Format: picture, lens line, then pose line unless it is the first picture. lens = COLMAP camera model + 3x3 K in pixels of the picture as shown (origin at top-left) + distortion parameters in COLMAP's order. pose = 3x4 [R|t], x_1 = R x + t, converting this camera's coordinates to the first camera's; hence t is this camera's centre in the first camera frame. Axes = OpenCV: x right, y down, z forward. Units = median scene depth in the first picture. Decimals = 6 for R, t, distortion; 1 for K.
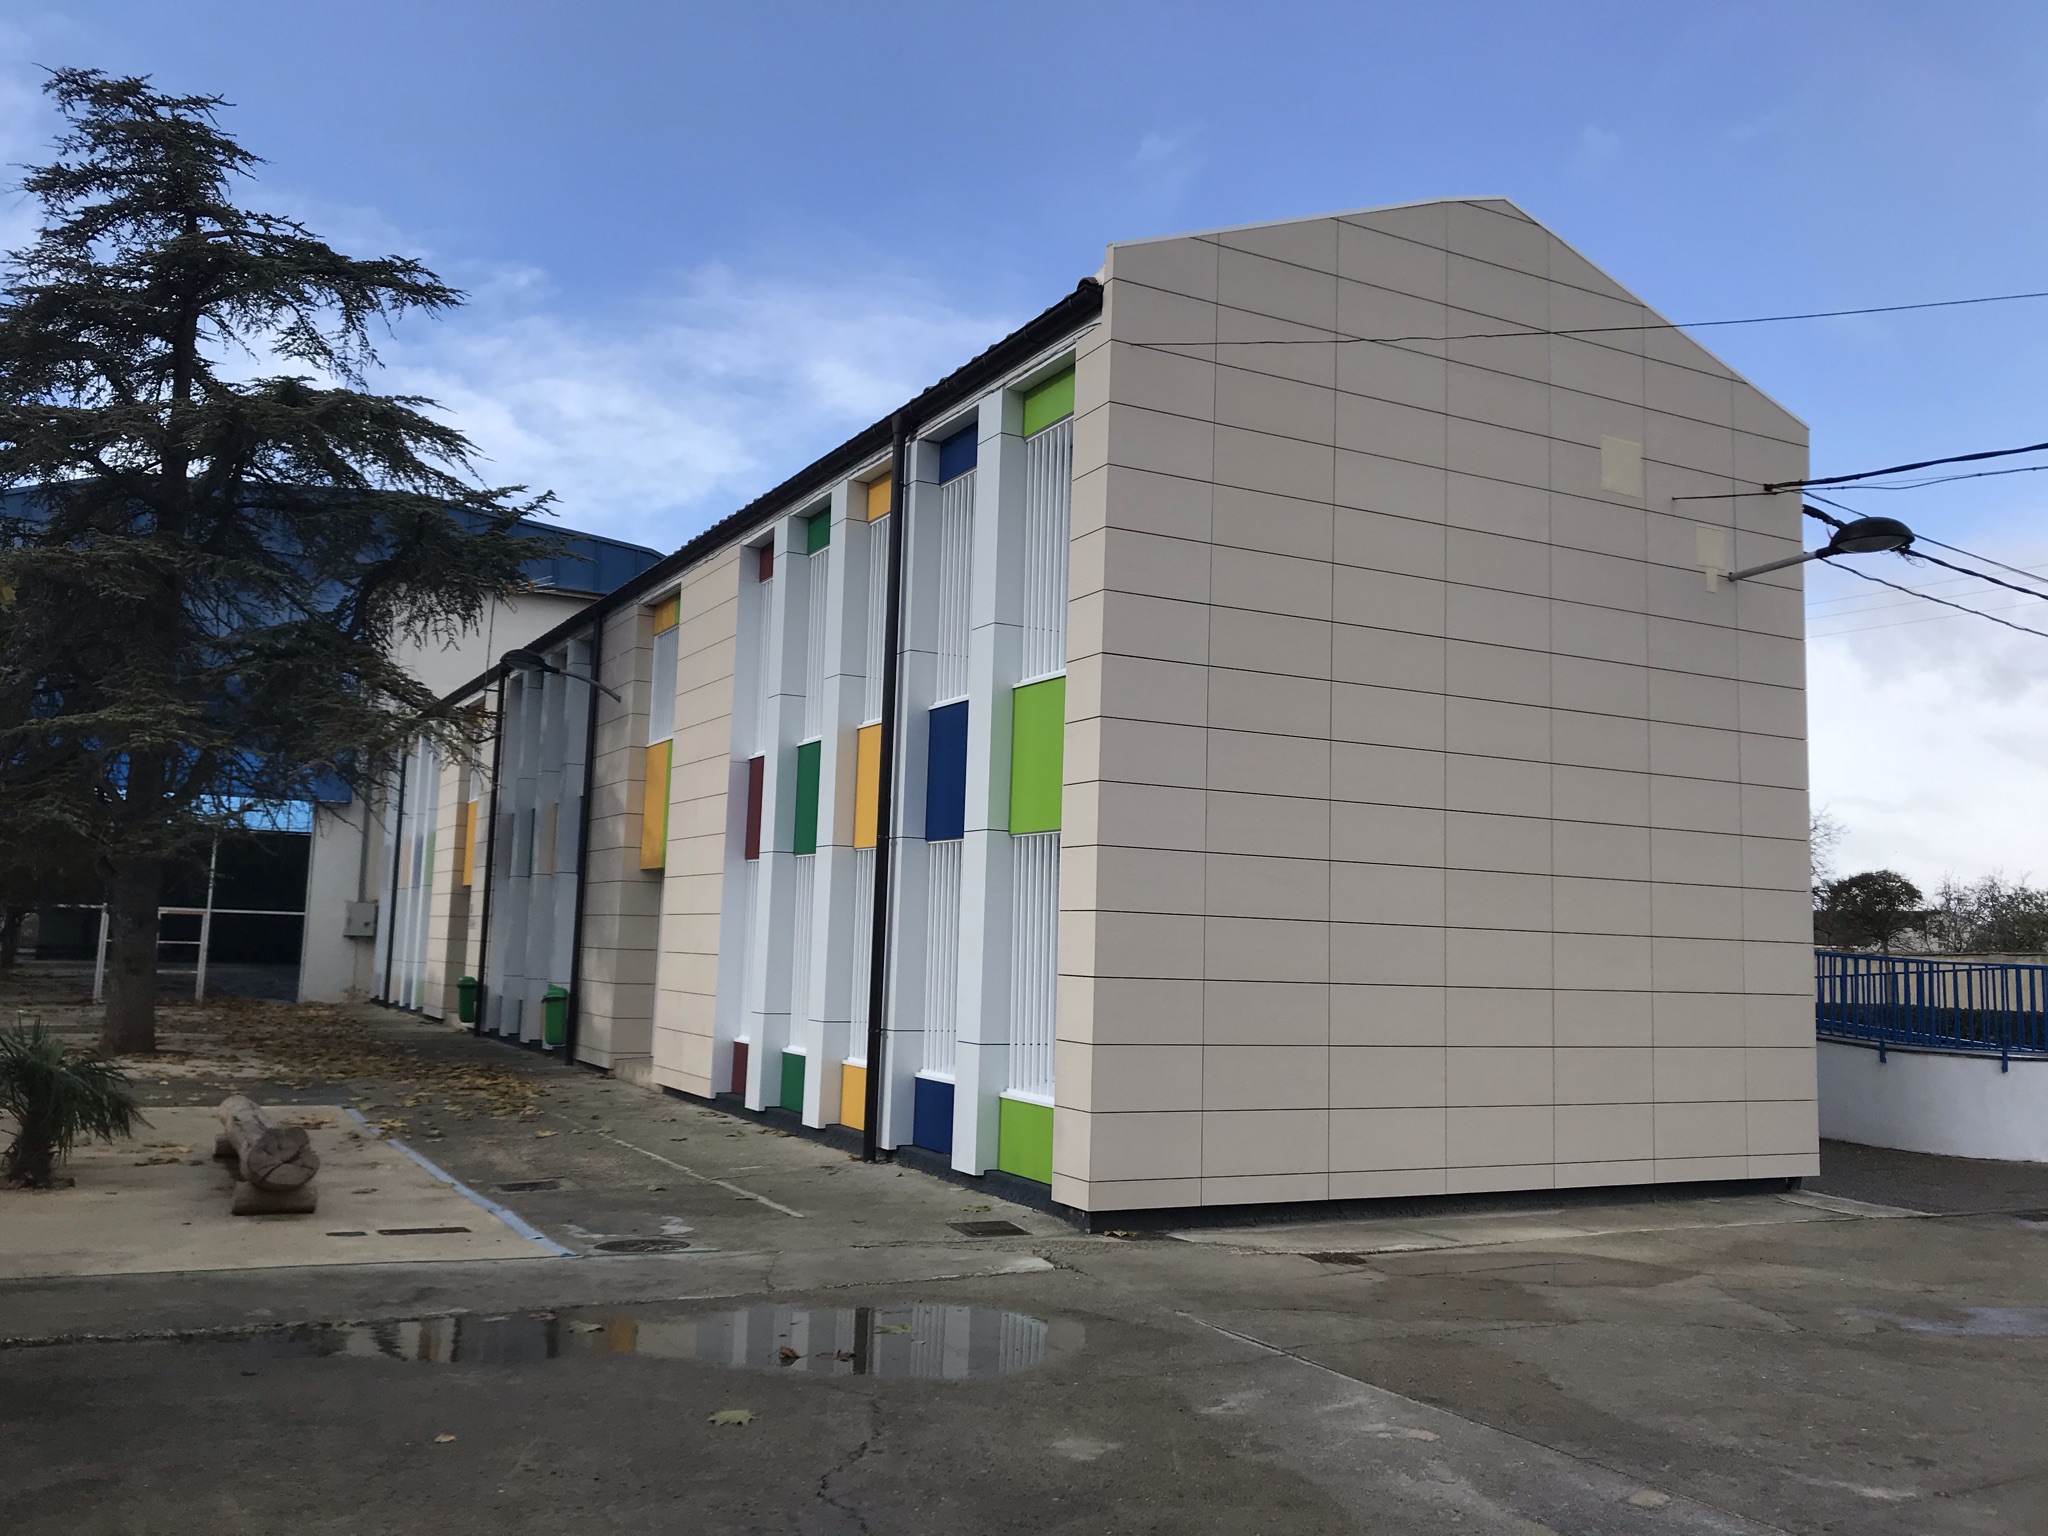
lens RADIAL K [[1665.5, 0, 1024.0], [0, 1665.5, 768.0], [0, 0, 1]] dist [0.025267, -0.008835]
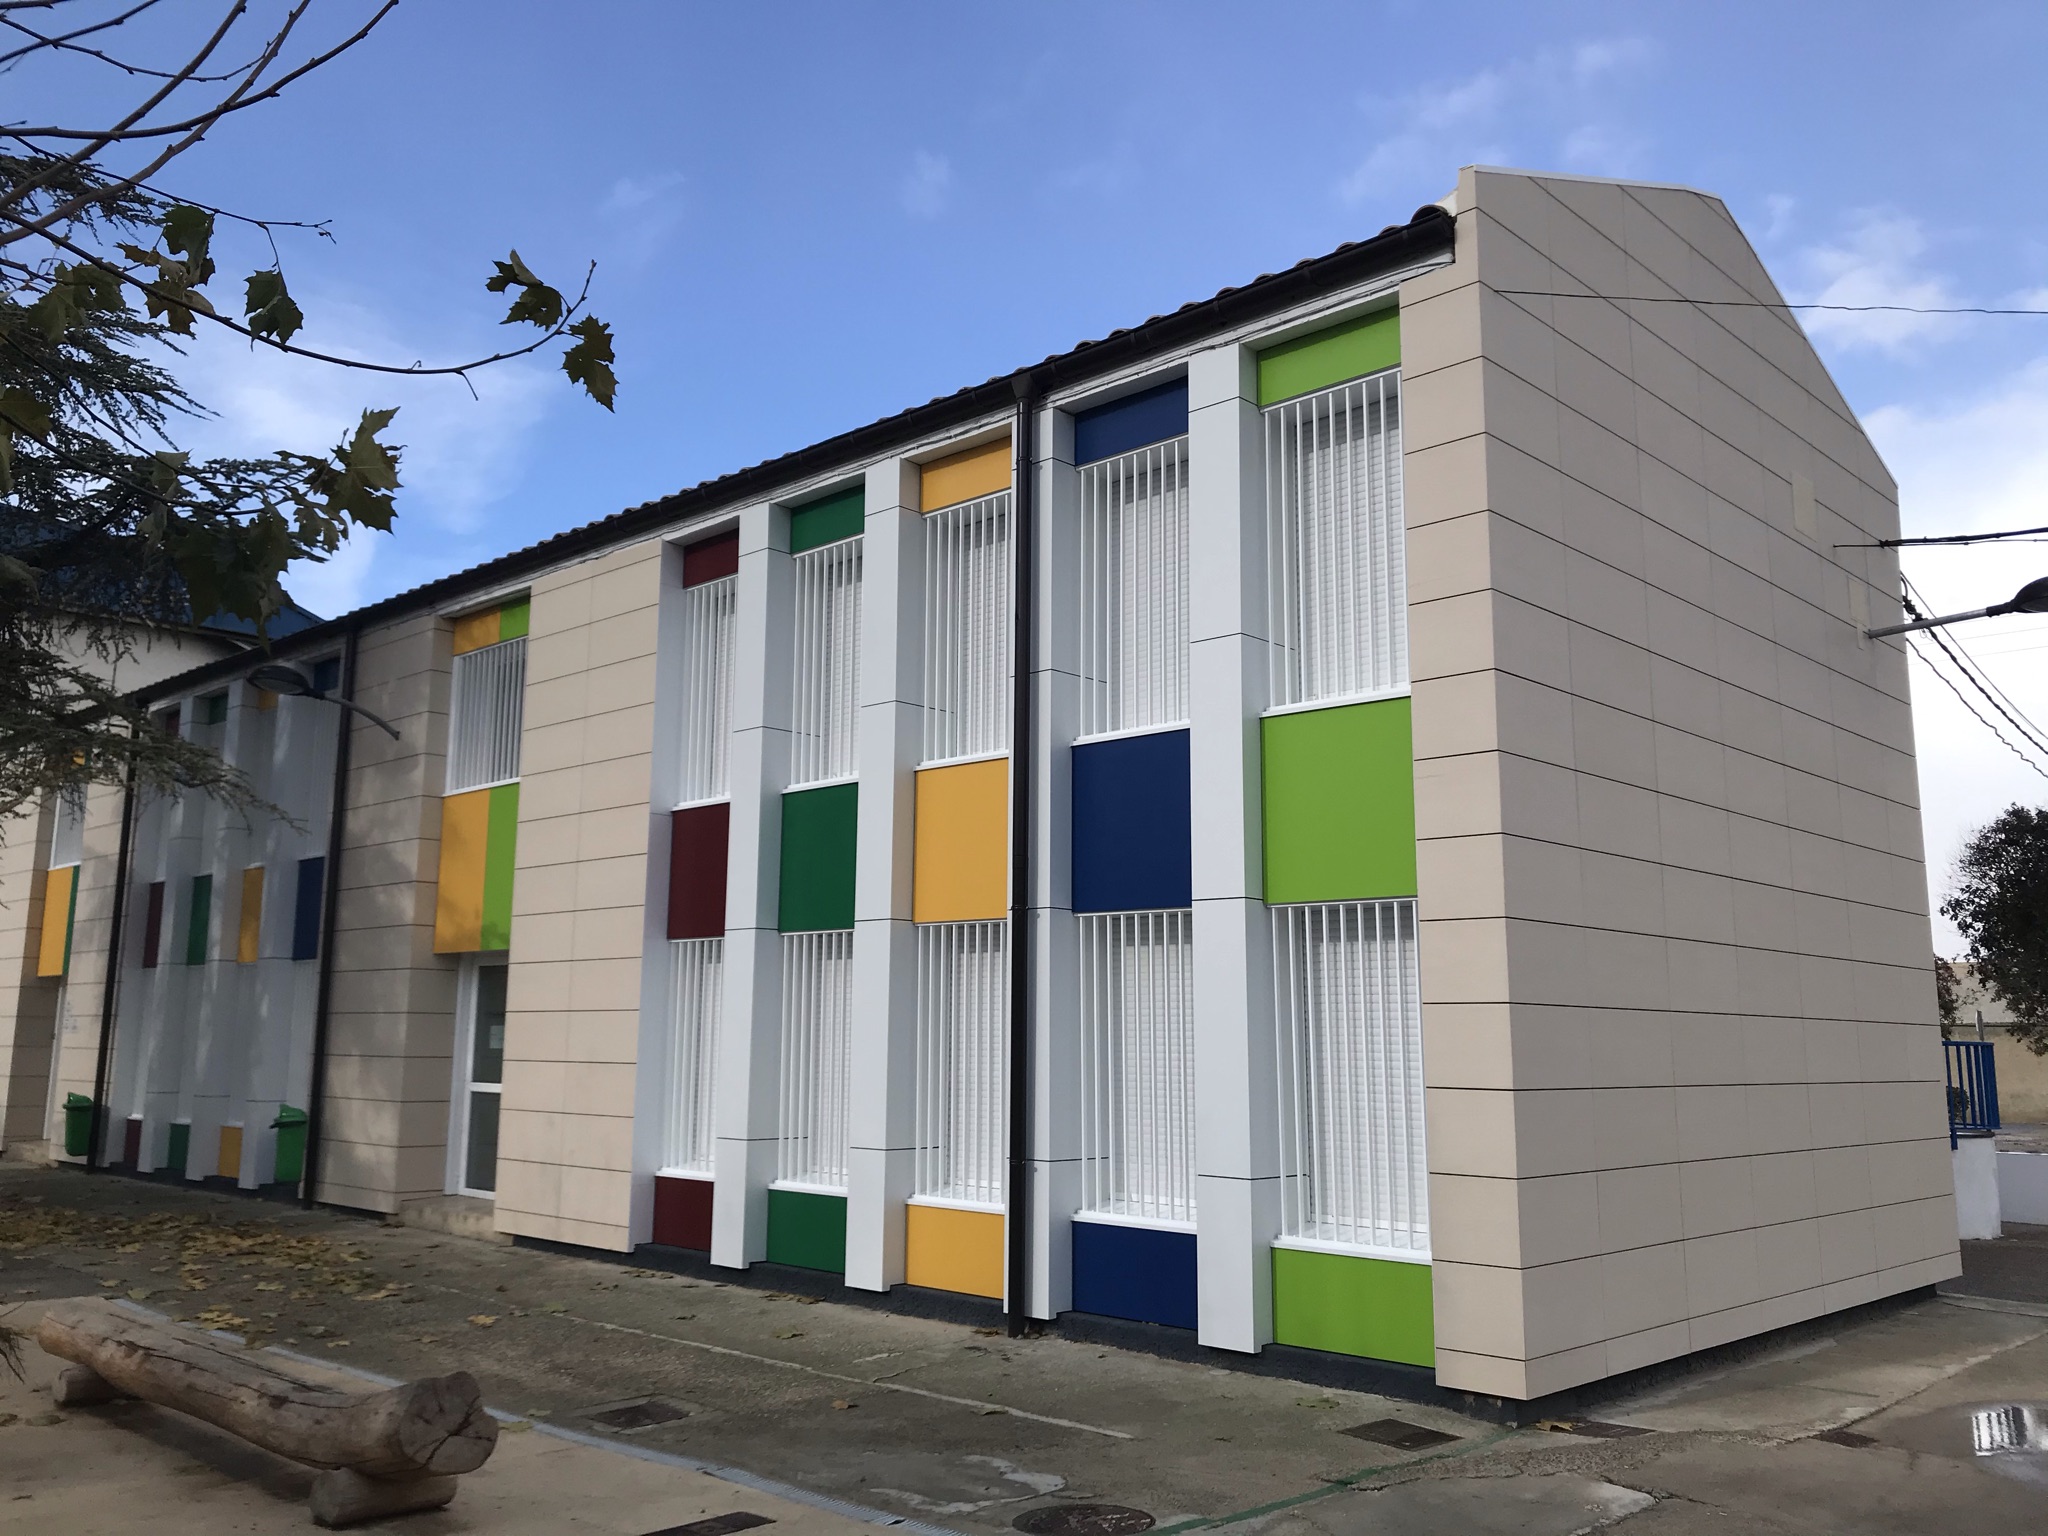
lens RADIAL K [[1677.2, 0, 1018.4], [0, 1677.2, 773.6], [0, 0, 1]] dist [0.005833, 0.005380]
pose [[0.952339, 0.028306, 0.303725, -0.316226], [-0.014310, 0.998735, -0.048209, 0.016206], [-0.304705, 0.041566, 0.951539, 0.250810]]
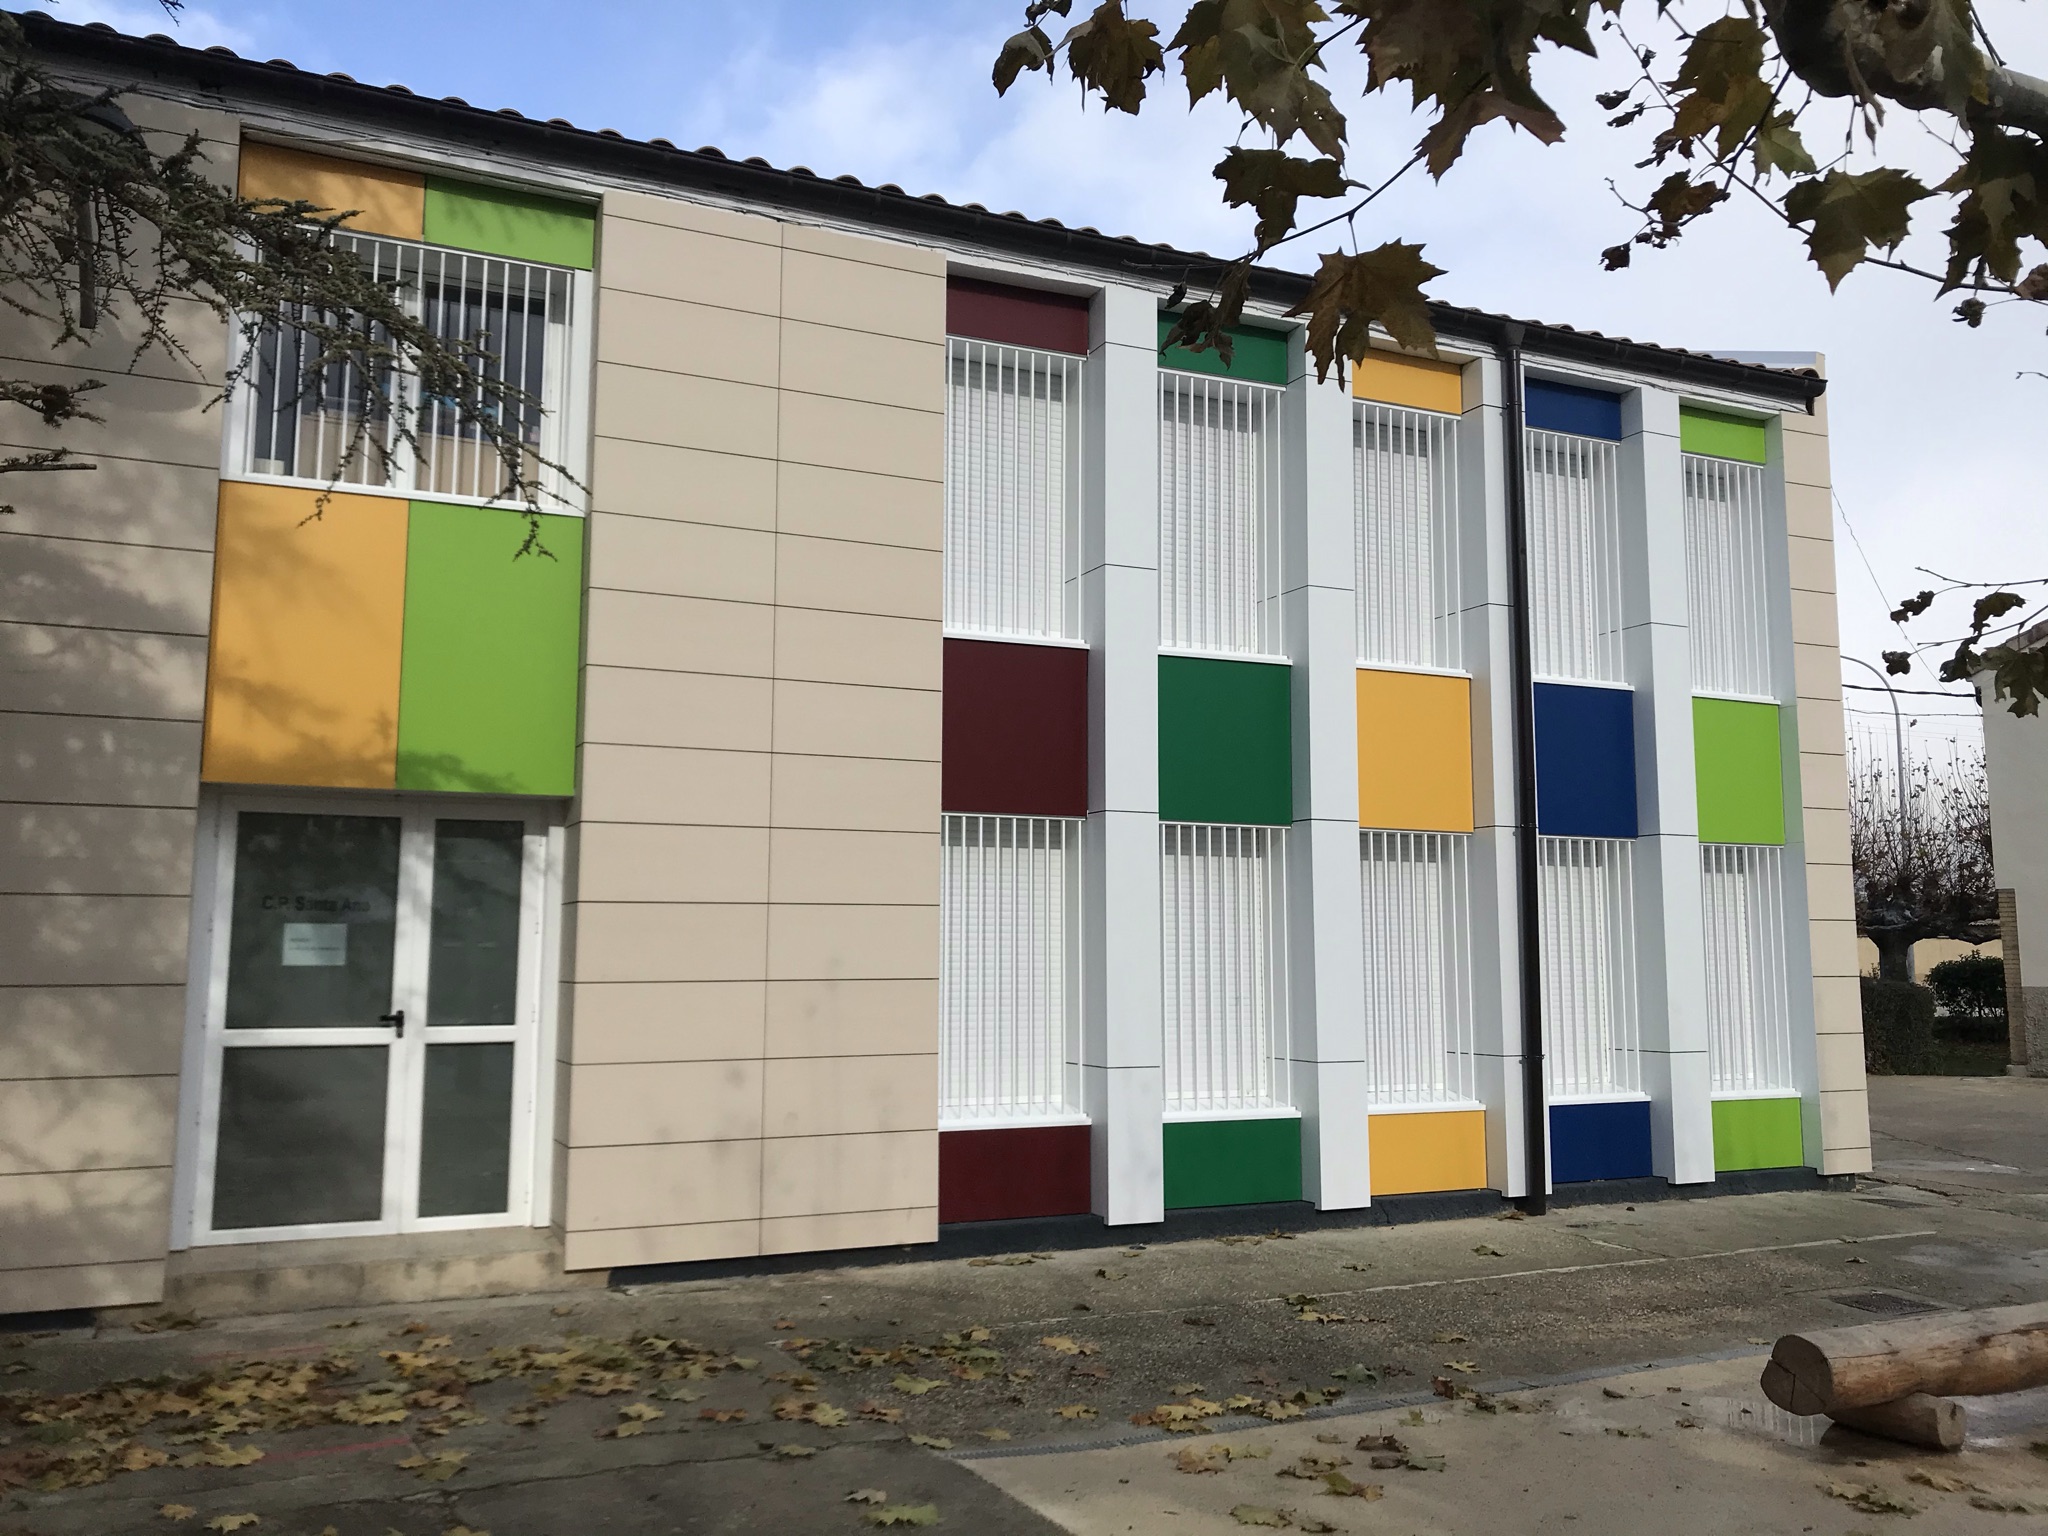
lens RADIAL K [[1689.4, 0, 1024.0], [0, 1689.4, 768.0], [0, 0, 1]] dist [0.008128, -0.016118]
pose [[0.065573, 0.077127, 0.994863, -0.921805], [-0.107148, 0.991788, -0.069827, 0.096174], [-0.992078, -0.102019, 0.073299, 1.157321]]
